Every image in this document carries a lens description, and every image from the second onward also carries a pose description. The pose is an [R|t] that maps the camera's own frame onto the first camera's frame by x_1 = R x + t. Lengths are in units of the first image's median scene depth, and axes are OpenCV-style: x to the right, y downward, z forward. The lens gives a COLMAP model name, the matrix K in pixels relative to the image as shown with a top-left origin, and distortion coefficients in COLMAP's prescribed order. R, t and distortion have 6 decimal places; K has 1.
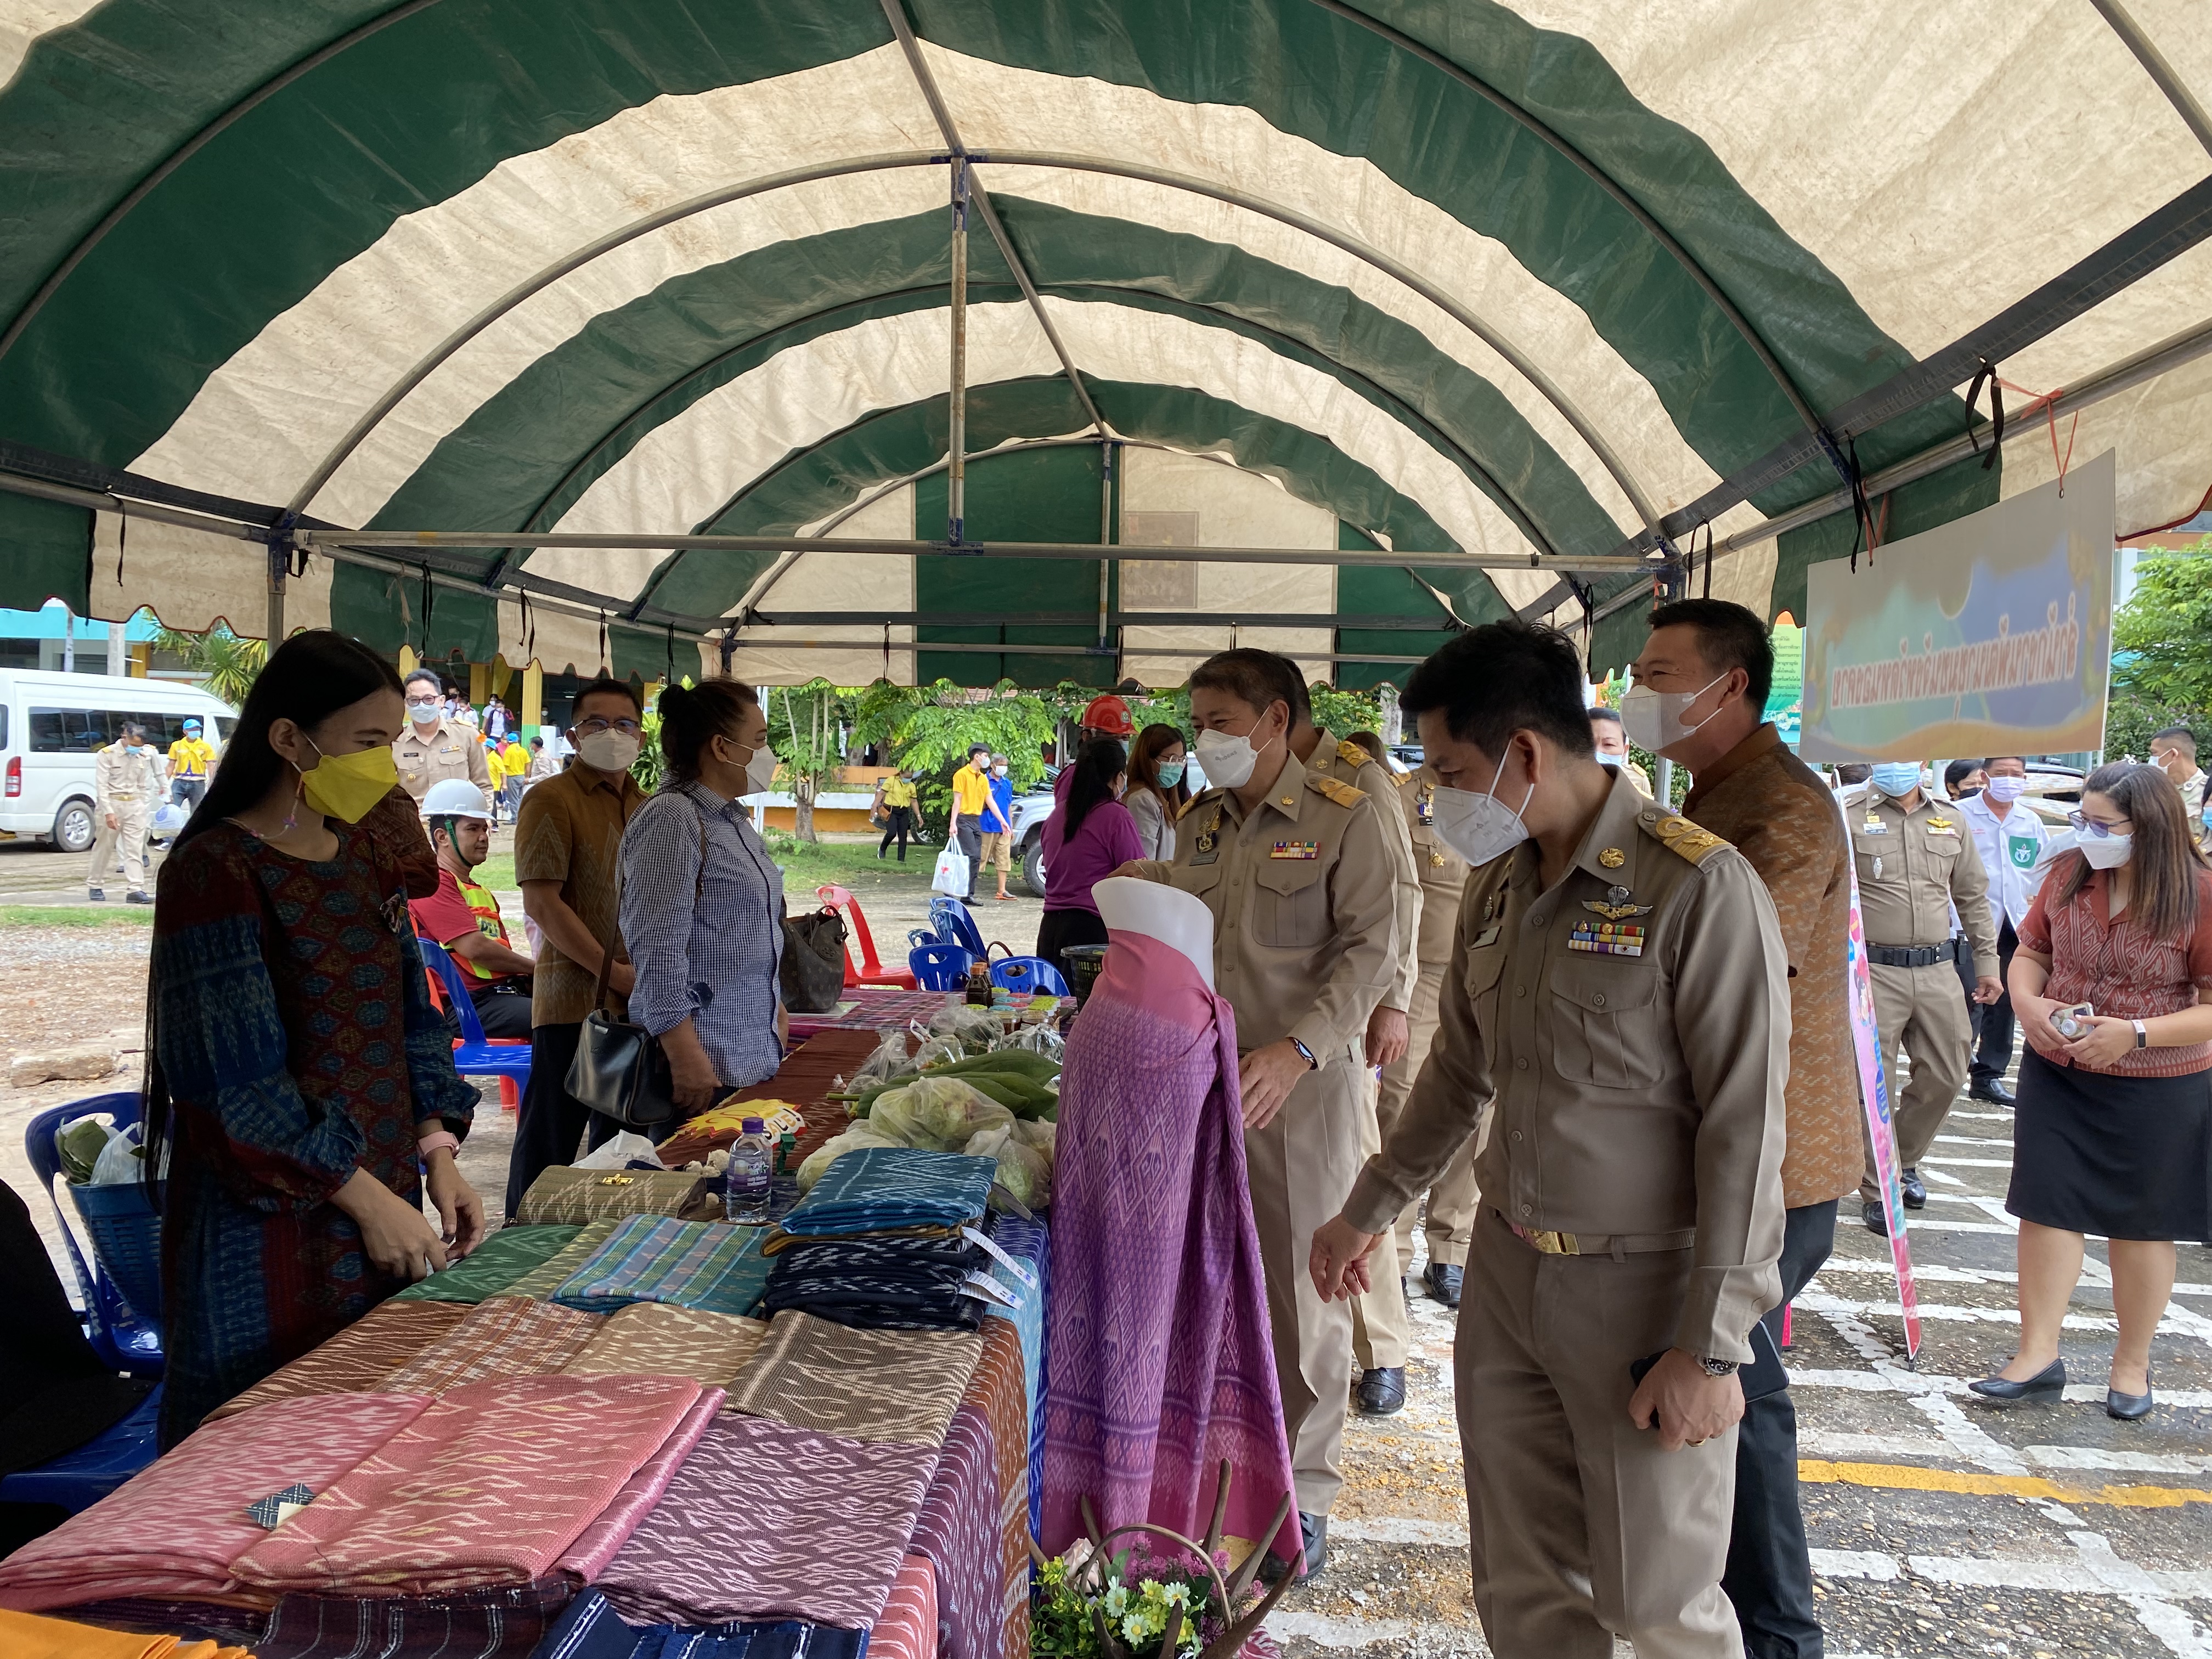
lens RADIAL K [[1695.8, 0, 1112.7], [0, 1695.8, 818.8], [0, 0, 1]] dist [0.027446, -0.030810]
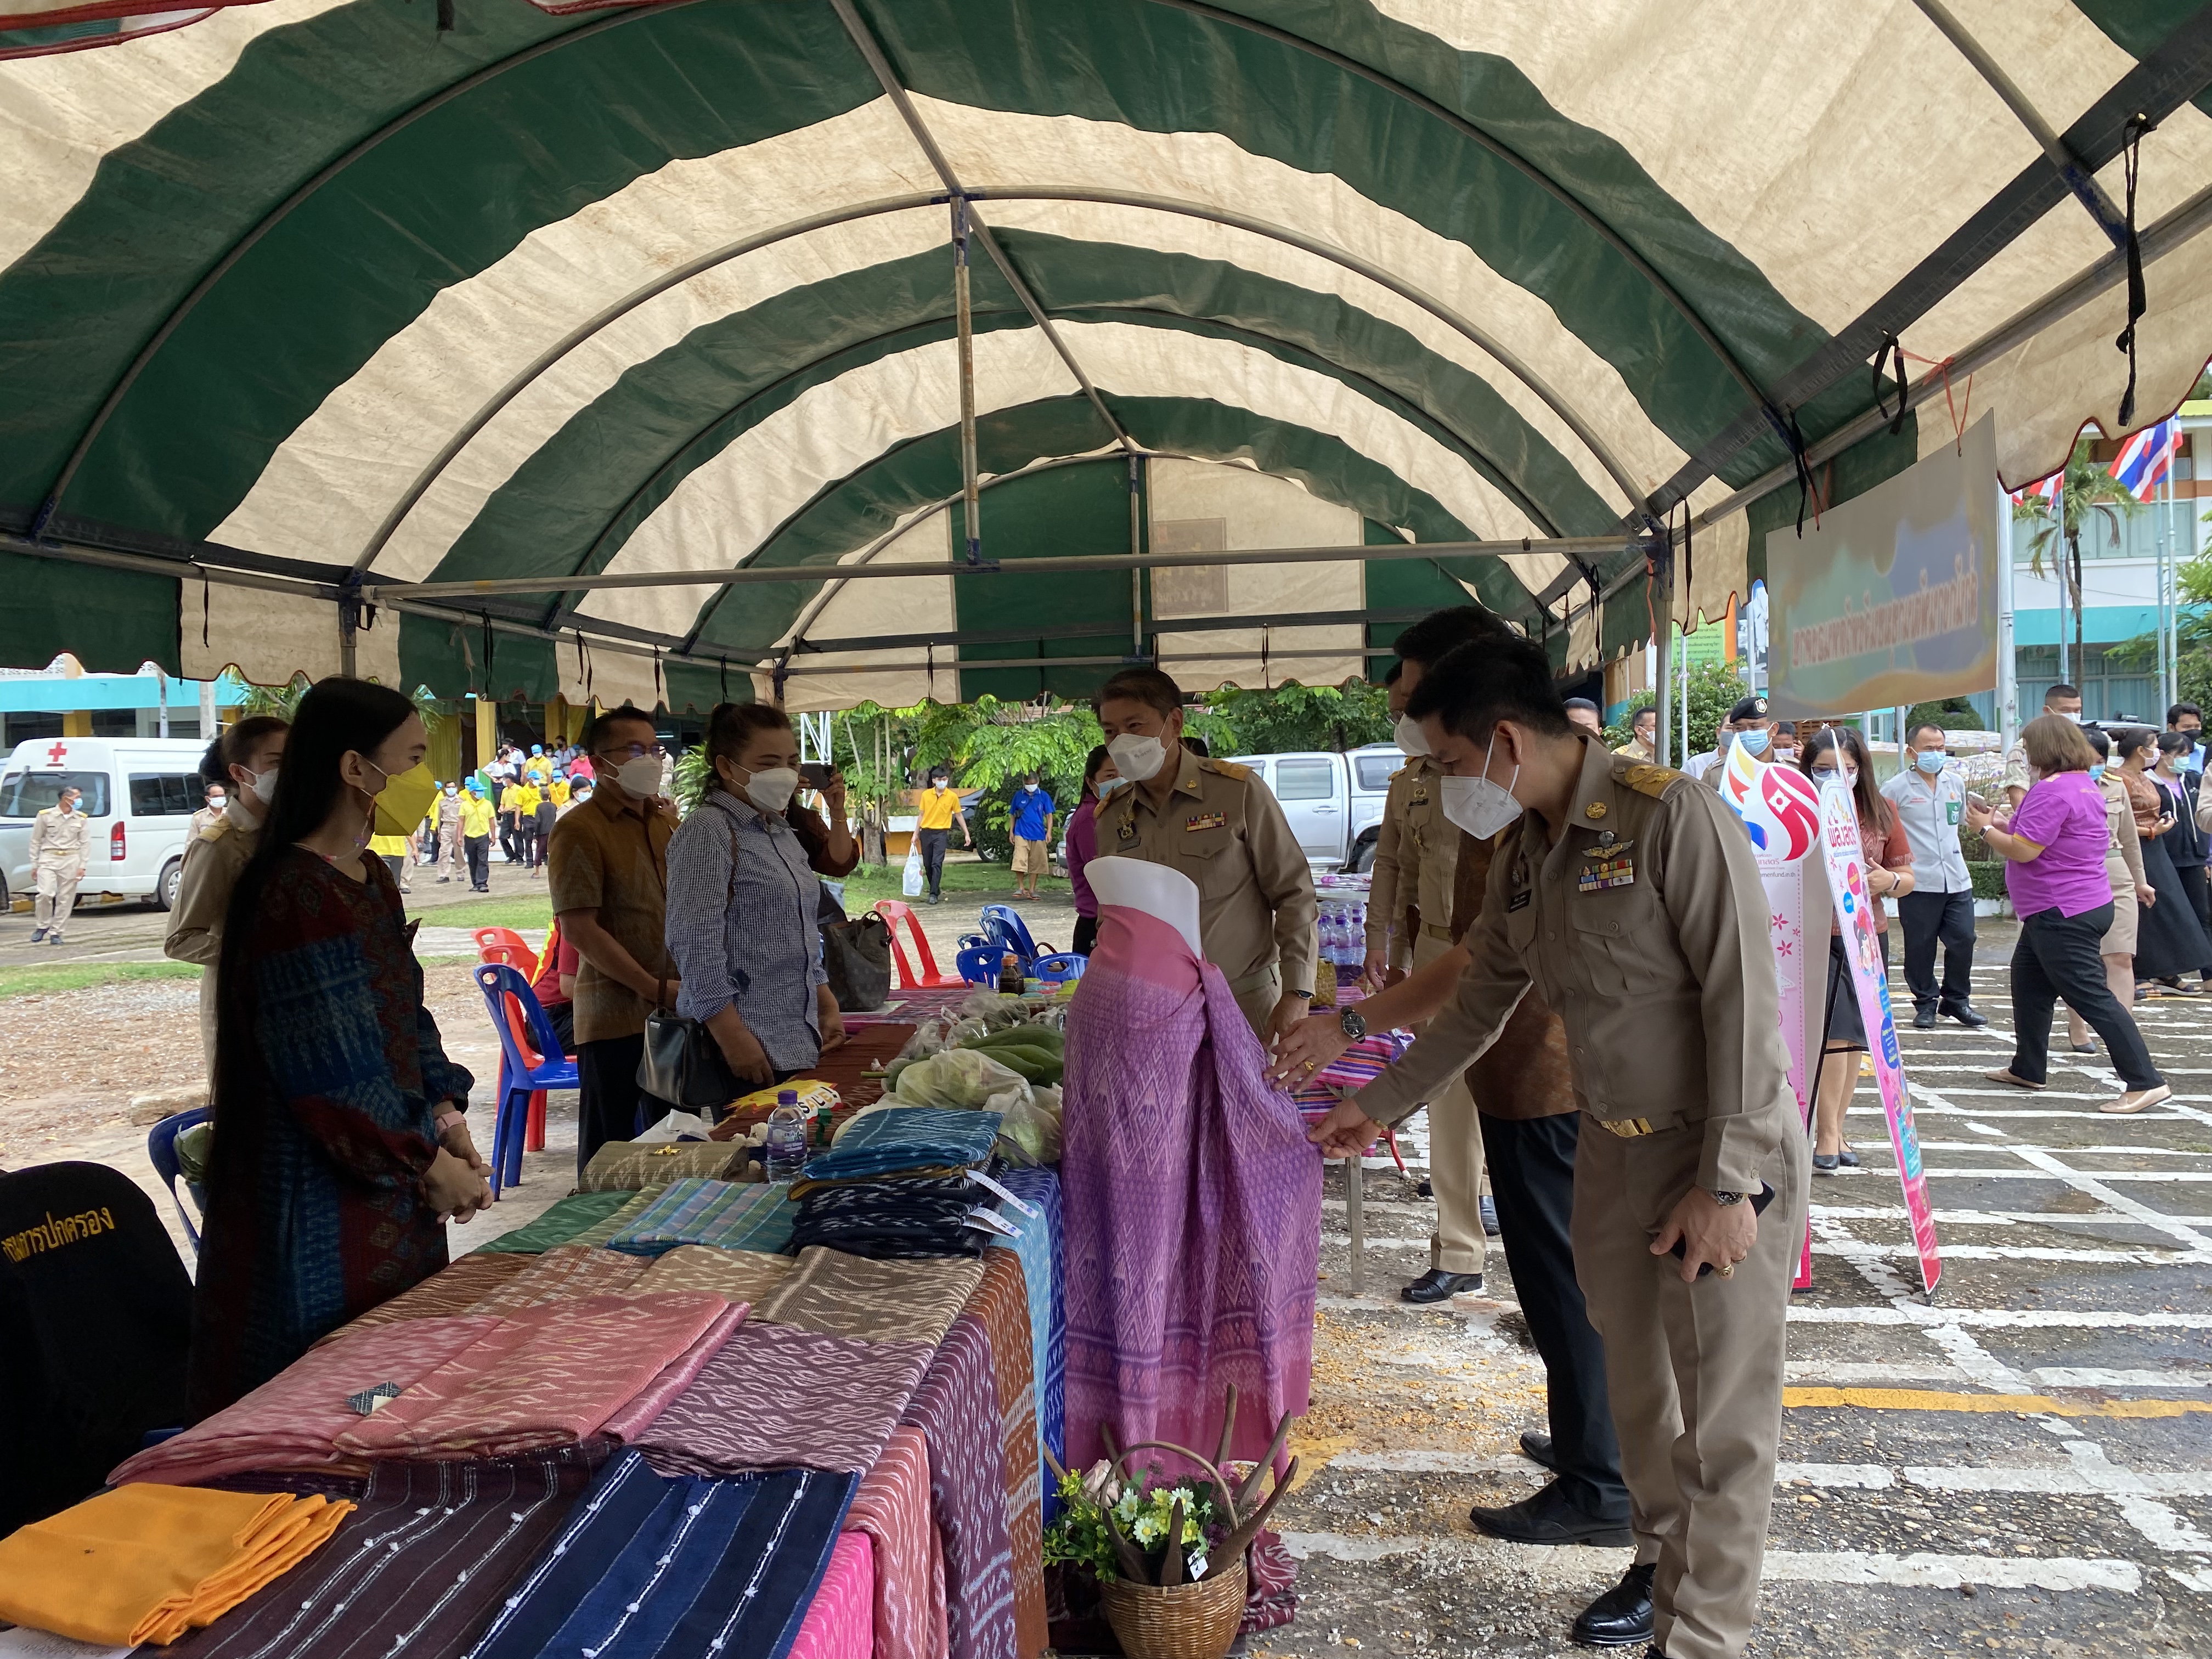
lens RADIAL K [[1695.8, 0, 1105.6], [0, 1695.8, 834.7], [0, 0, 1]] dist [0.027446, -0.030810]
pose [[0.997536, -0.051826, -0.047292, 0.037665], [0.051904, 0.998652, 0.000411, 0.013467], [0.047207, -0.002865, 0.998881, -0.062742]]
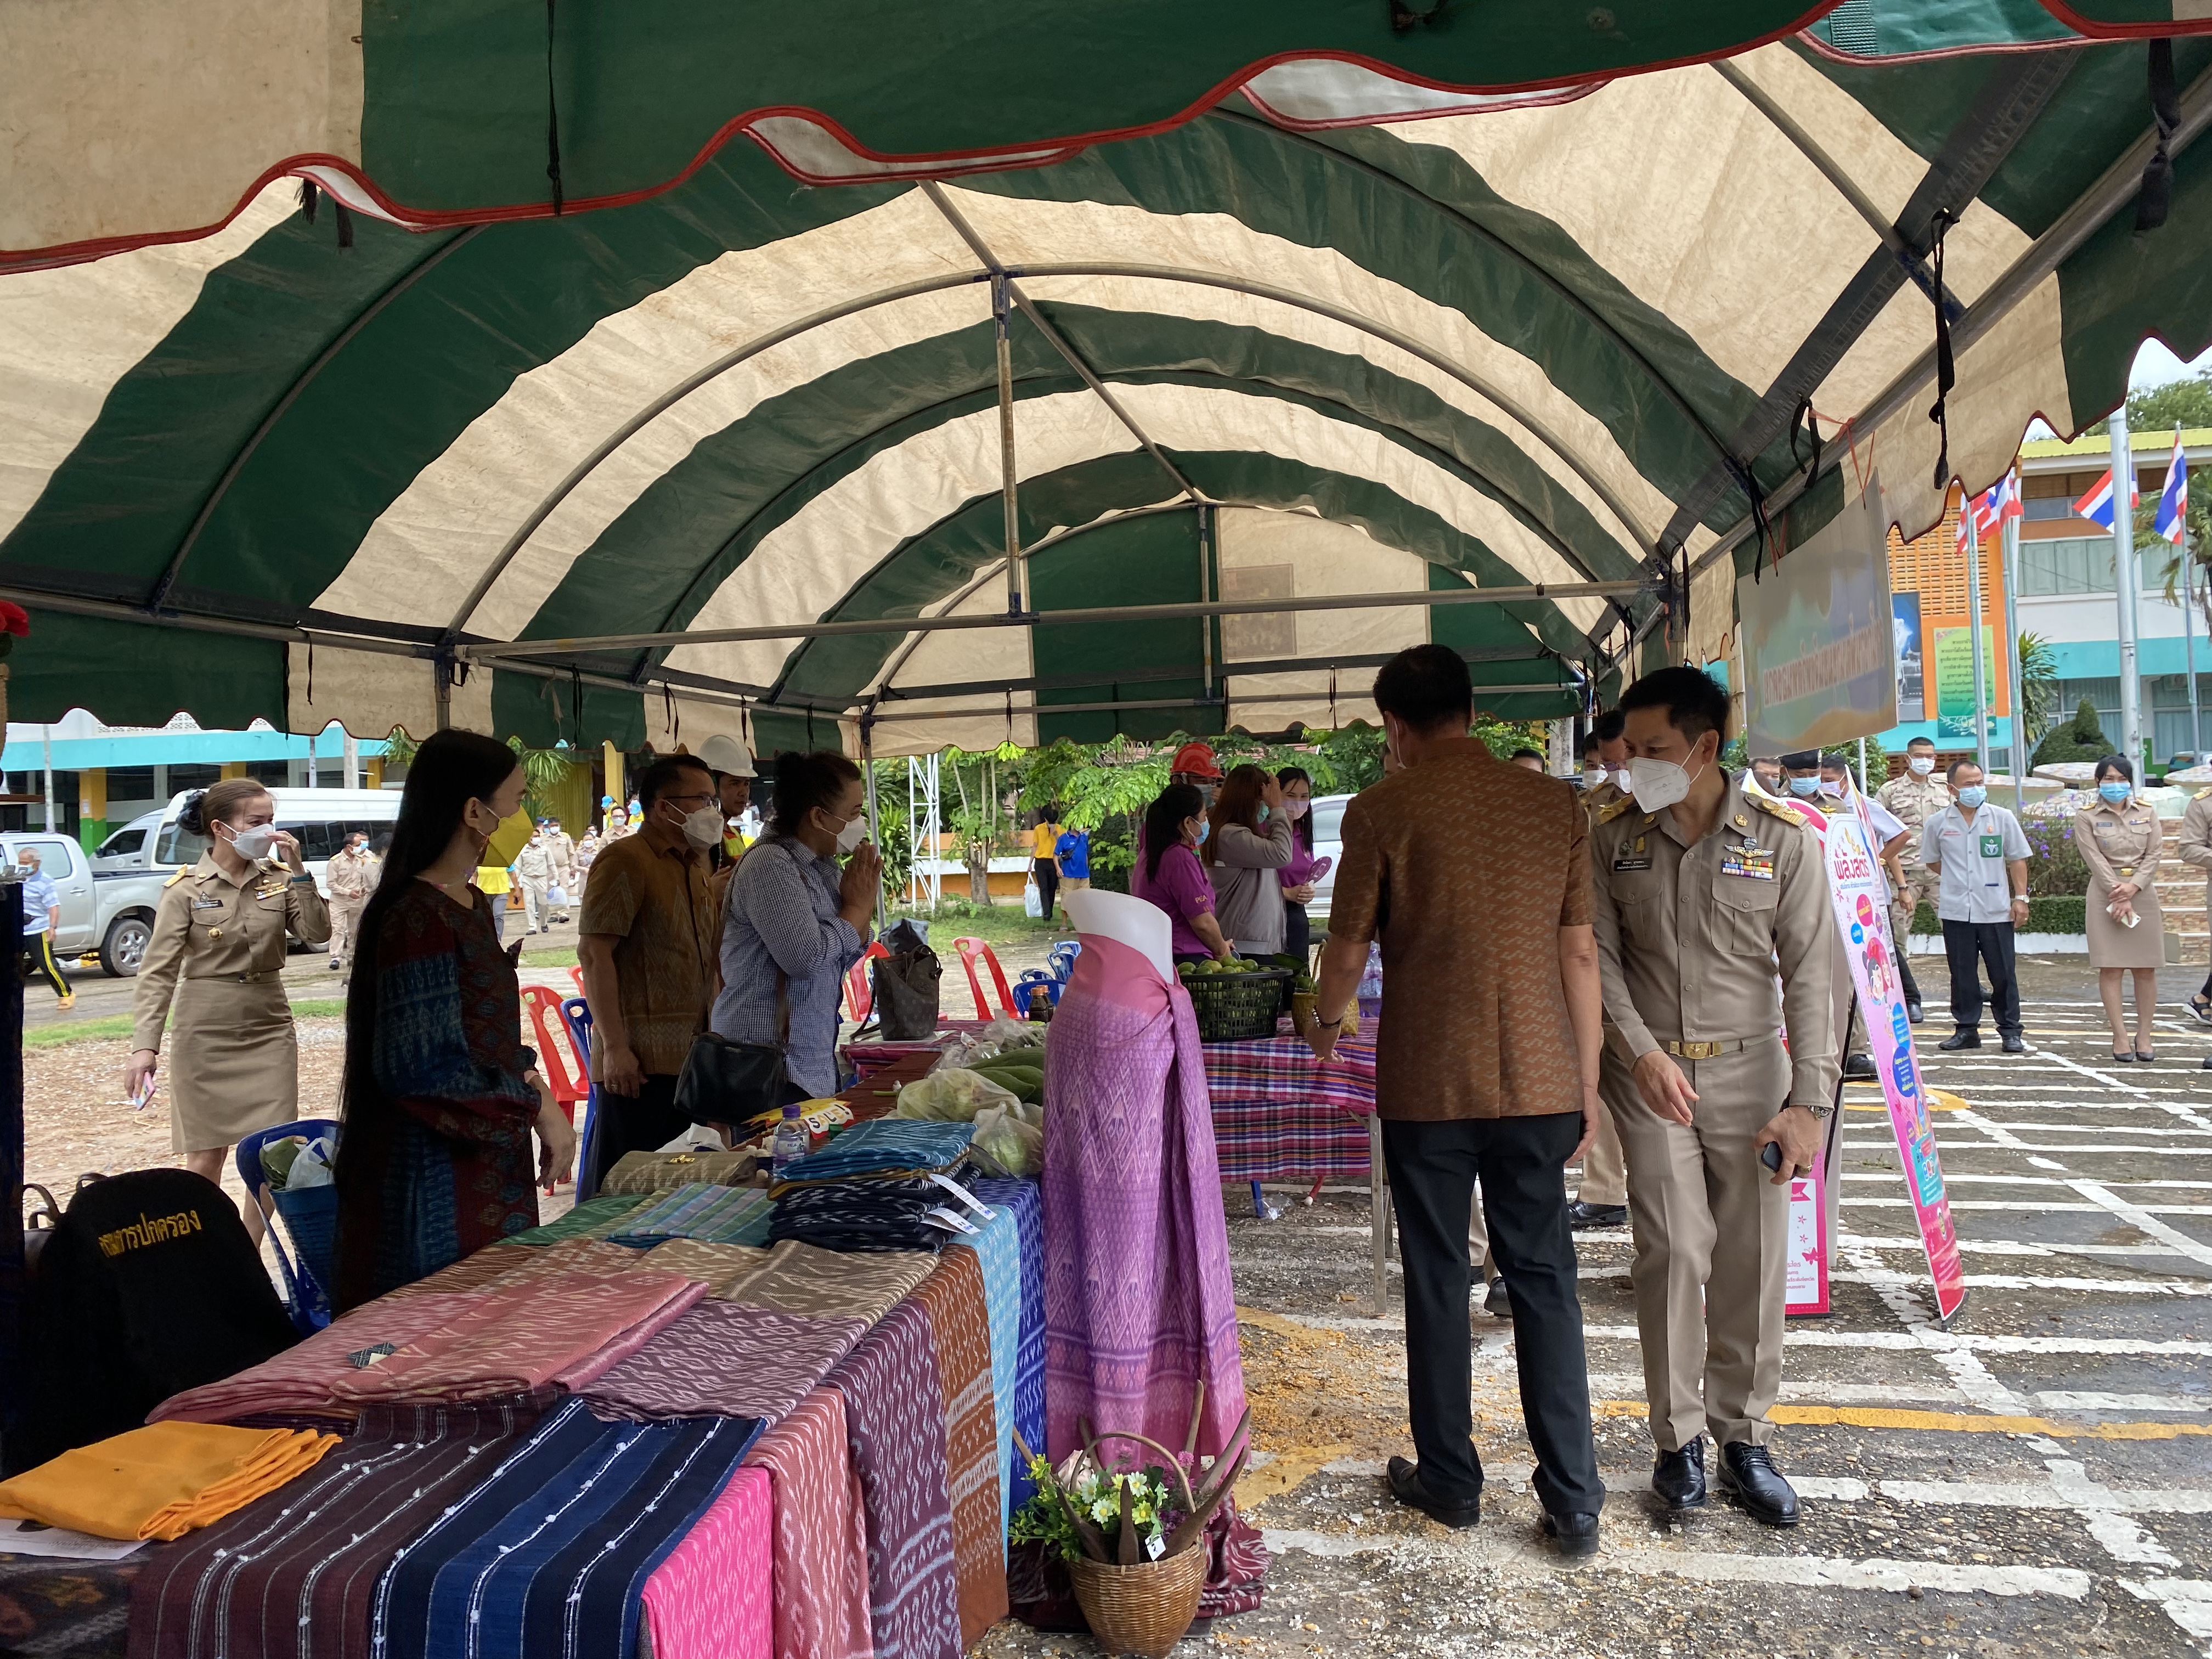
lens RADIAL K [[1695.8, 0, 1116.0], [0, 1695.8, 820.0], [0, 0, 1]] dist [0.027446, -0.030810]
pose [[0.991861, -0.061358, -0.111566, 0.111051], [0.057676, 0.997688, -0.035934, 0.020545], [0.113513, 0.029206, 0.993107, -0.120809]]
